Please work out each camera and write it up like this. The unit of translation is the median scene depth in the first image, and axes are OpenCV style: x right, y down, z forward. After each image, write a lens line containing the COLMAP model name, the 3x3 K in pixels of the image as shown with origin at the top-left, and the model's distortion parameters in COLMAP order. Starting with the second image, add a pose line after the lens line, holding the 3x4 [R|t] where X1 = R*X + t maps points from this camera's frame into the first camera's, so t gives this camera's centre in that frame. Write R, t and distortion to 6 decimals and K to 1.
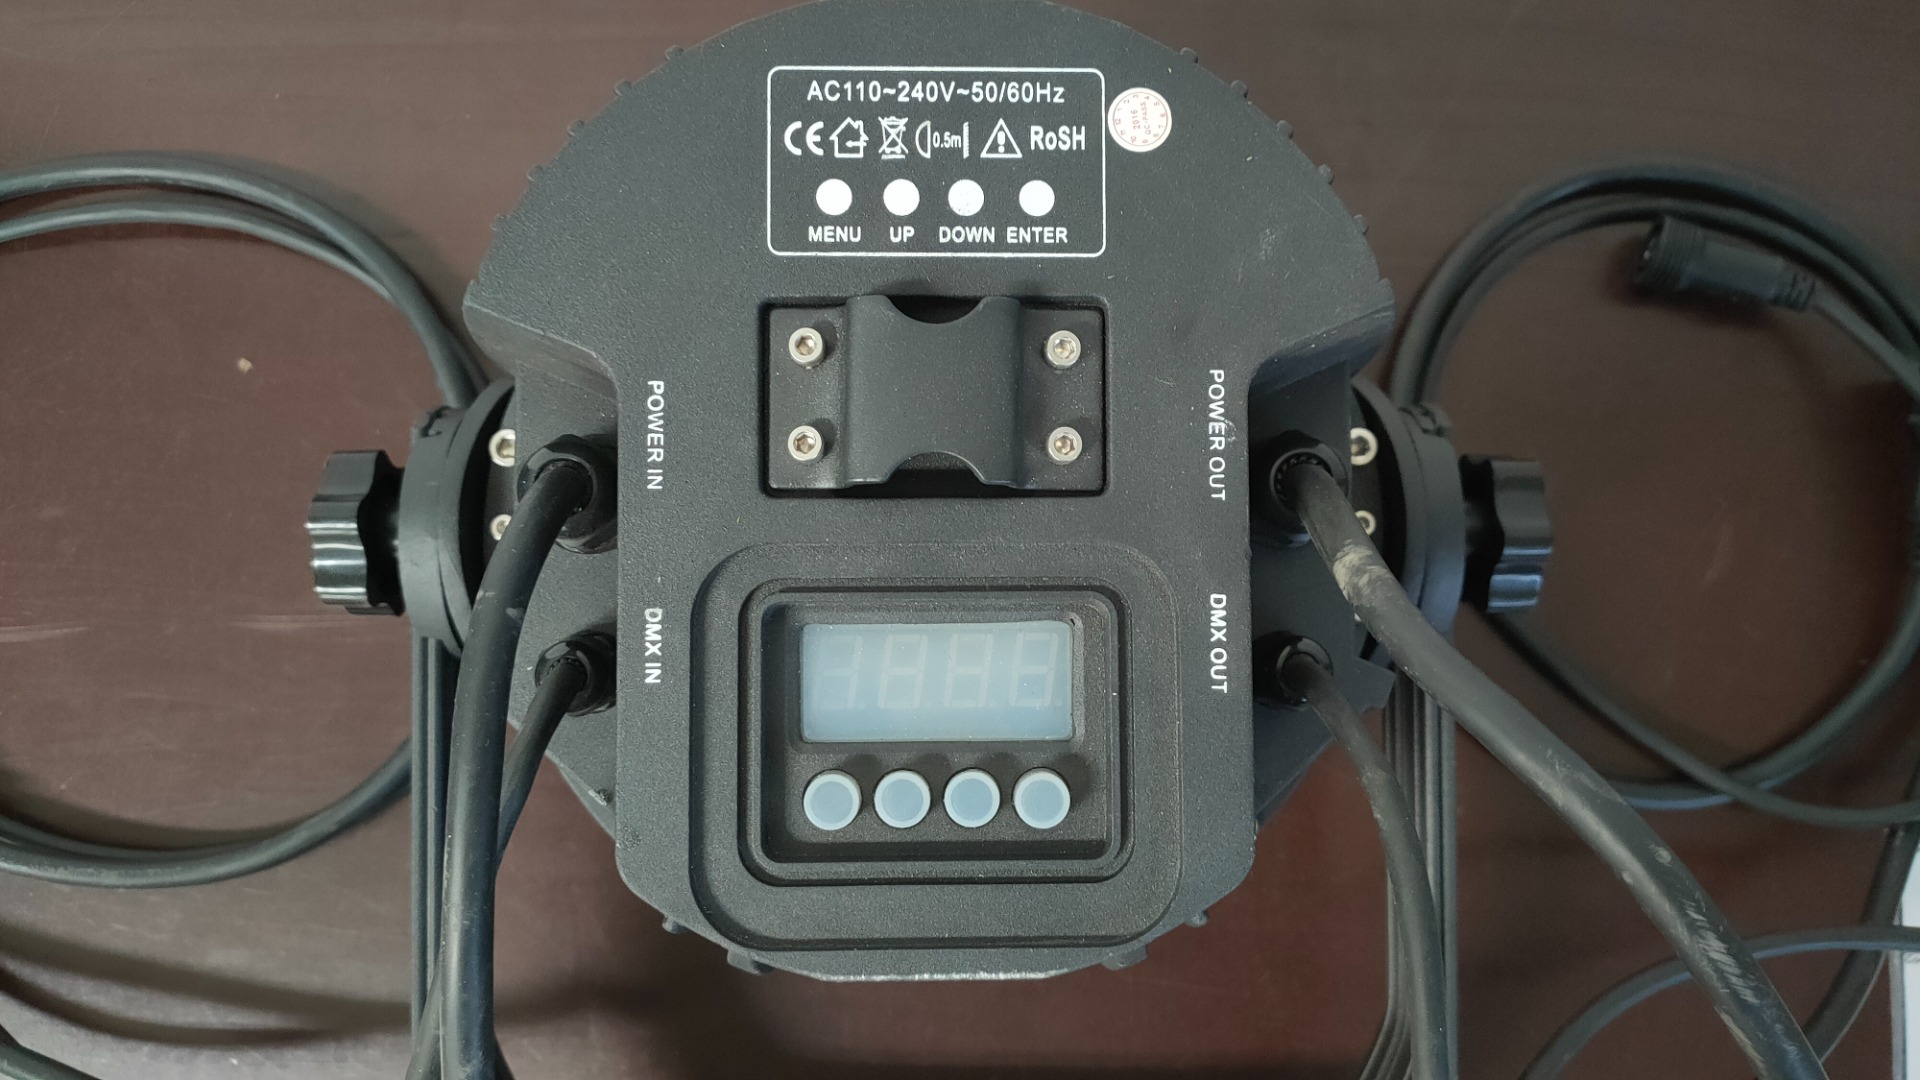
lens RADIAL K [[1412.6, 0, 960.5], [0, 1412.6, 535.7], [0, 0, 1]] dist [0.010723, -0.055435]
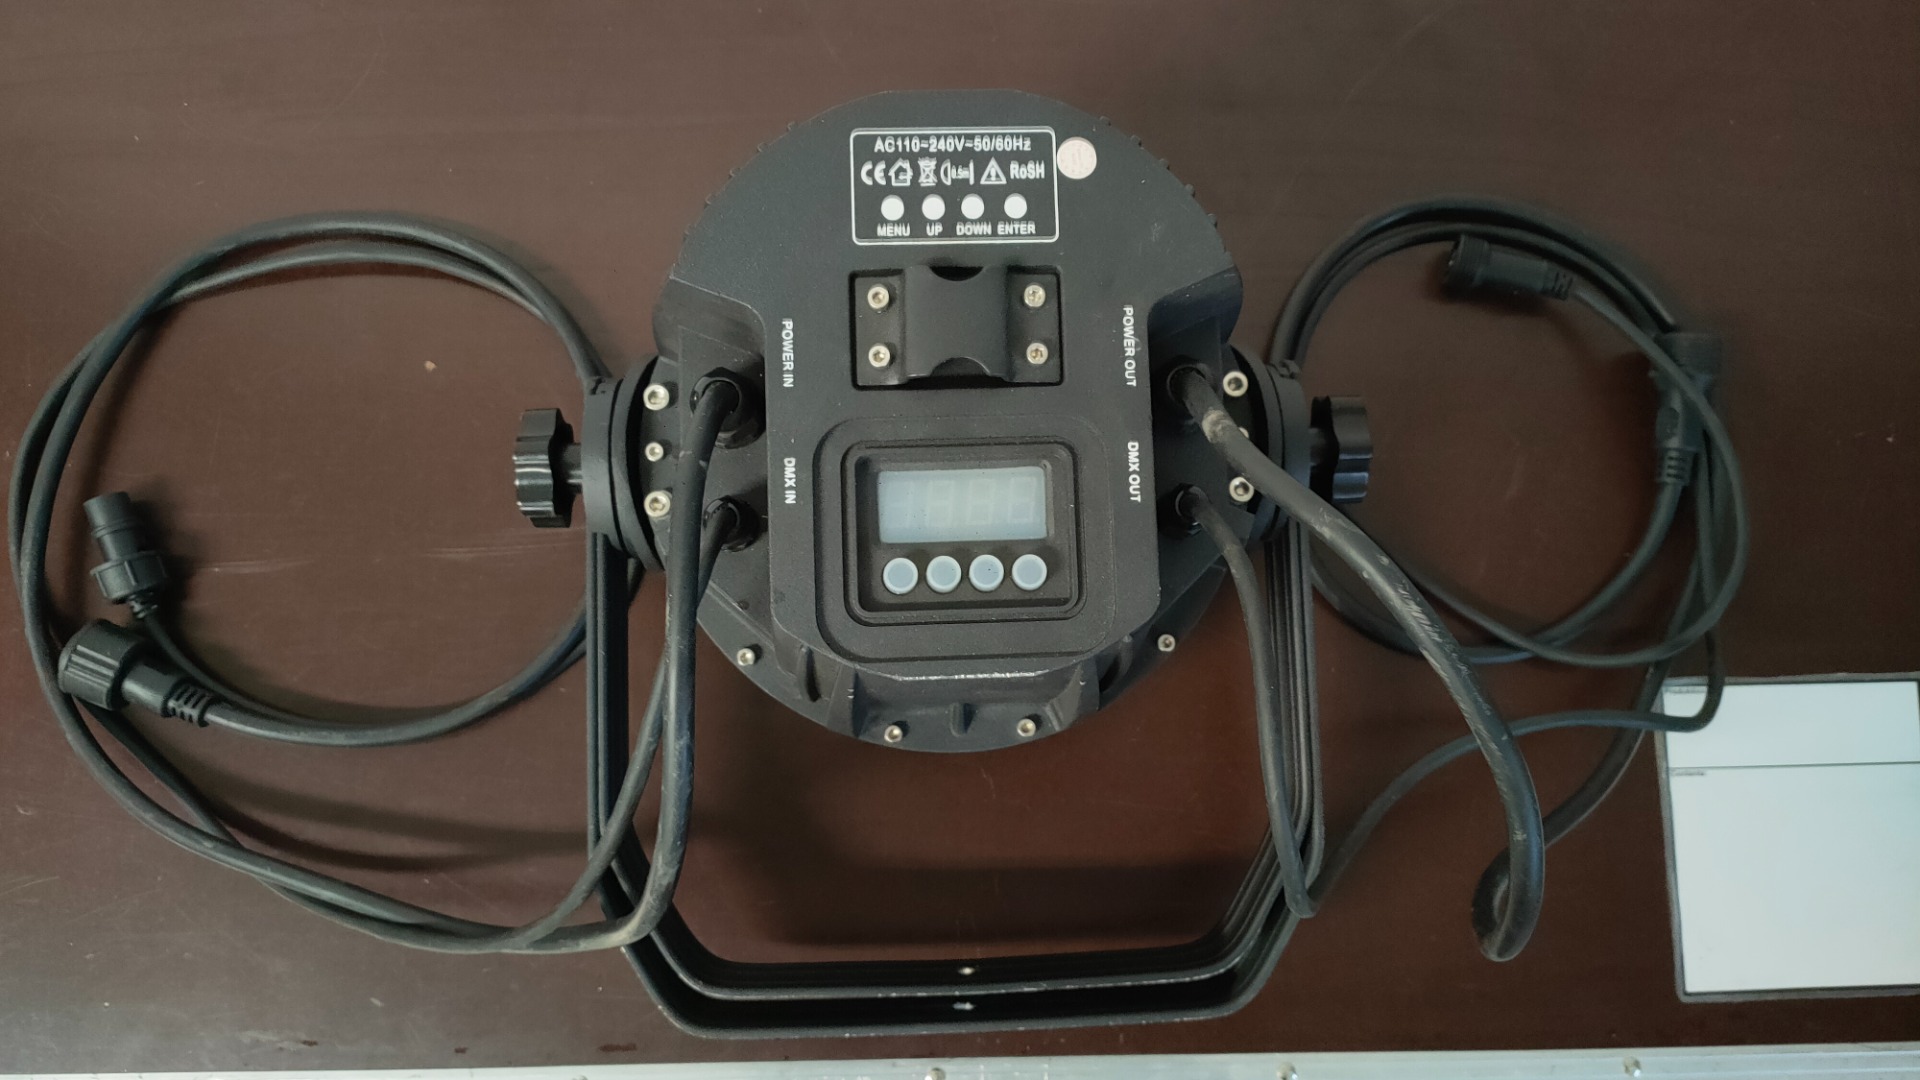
lens RADIAL K [[1412.6, 0, 965.9], [0, 1412.6, 546.5], [0, 0, 1]] dist [0.010723, -0.055435]
pose [[0.999349, -0.025889, 0.025108, -0.055233], [0.027188, 0.998233, -0.052841, 0.240316], [-0.023696, 0.053489, 0.998287, -0.619274]]
